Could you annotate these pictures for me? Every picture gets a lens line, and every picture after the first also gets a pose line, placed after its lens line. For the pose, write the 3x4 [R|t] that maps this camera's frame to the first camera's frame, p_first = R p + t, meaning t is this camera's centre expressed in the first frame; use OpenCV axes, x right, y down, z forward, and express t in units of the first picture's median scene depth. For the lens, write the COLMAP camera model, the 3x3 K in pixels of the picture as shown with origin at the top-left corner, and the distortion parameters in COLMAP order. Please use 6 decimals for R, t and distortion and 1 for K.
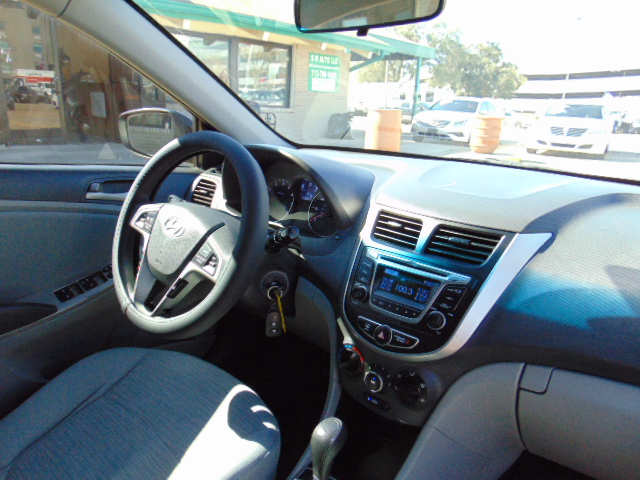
lens RADIAL K [[487.5, 0, 320.0], [0, 487.5, 240.0], [0, 0, 1]] dist [-0.009098, -0.002510]
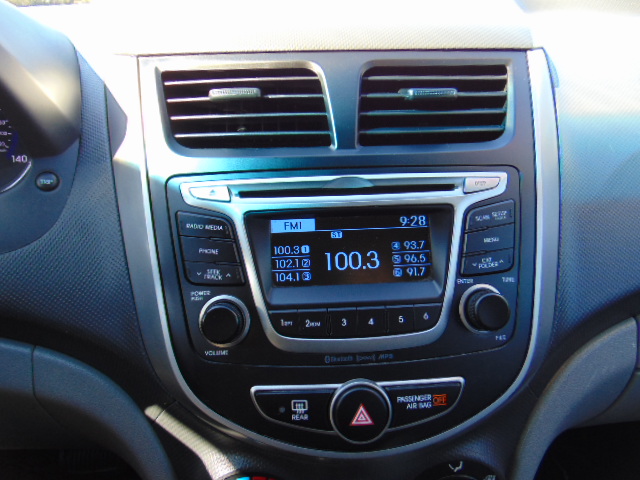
lens RADIAL K [[487.5, 0, 320.0], [0, 487.5, 240.0], [0, 0, 1]] dist [-0.009098, -0.002510]
pose [[0.716129, -0.318290, 0.621169, -0.056434], [0.237912, 0.947986, 0.211471, 0.008512], [-0.656169, -0.003657, 0.754605, 0.755196]]
